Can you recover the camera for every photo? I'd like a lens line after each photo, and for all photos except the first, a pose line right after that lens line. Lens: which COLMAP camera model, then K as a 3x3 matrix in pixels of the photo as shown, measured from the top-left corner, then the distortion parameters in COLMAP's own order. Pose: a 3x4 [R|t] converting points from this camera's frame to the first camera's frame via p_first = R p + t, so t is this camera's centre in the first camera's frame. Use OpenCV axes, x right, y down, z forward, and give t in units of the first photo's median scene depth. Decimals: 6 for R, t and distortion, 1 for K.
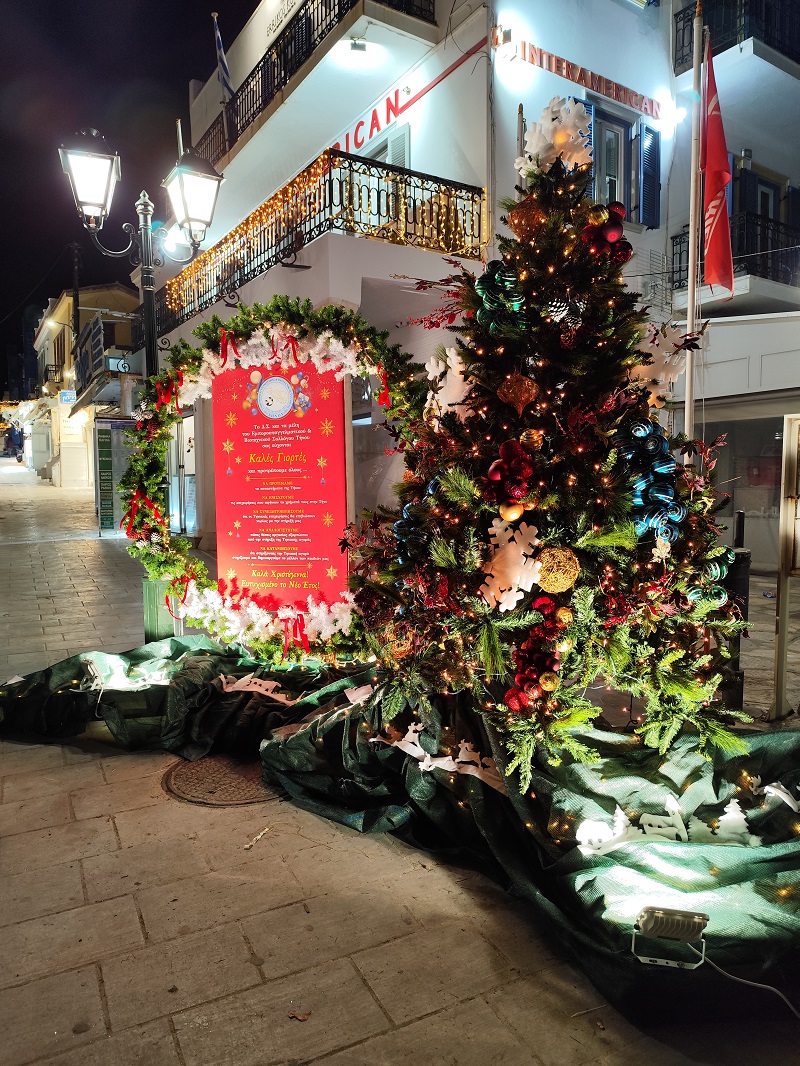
lens RADIAL K [[729.9, 0, 393.1], [0, 729.9, 532.0], [0, 0, 1]] dist [0.078396, -0.097299]
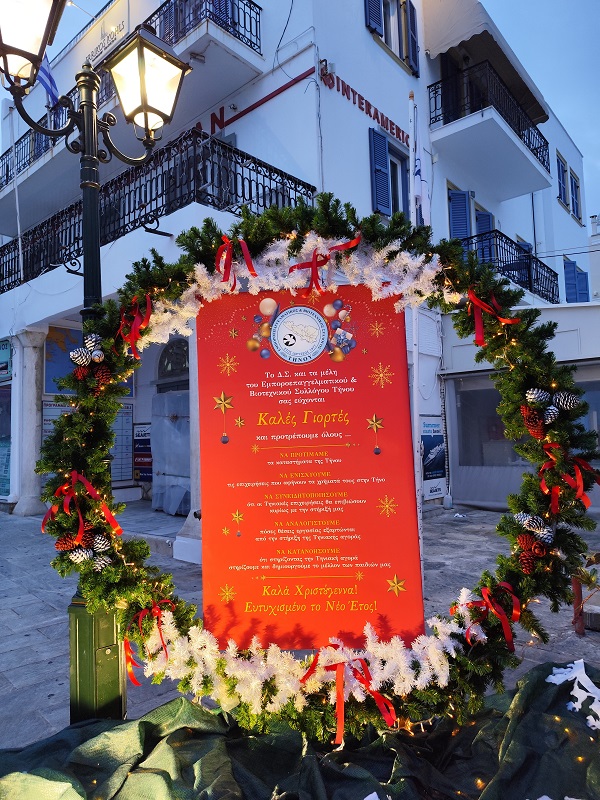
lens RADIAL K [[547.8, 0, 294.8], [0, 547.8, 399.2], [0, 0, 1]] dist [0.078396, -0.097299]
pose [[0.962153, 0.001702, 0.272506, -0.307567], [0.036048, 0.990398, -0.133462, -0.049338], [-0.270117, 0.138235, 0.952853, 0.497614]]
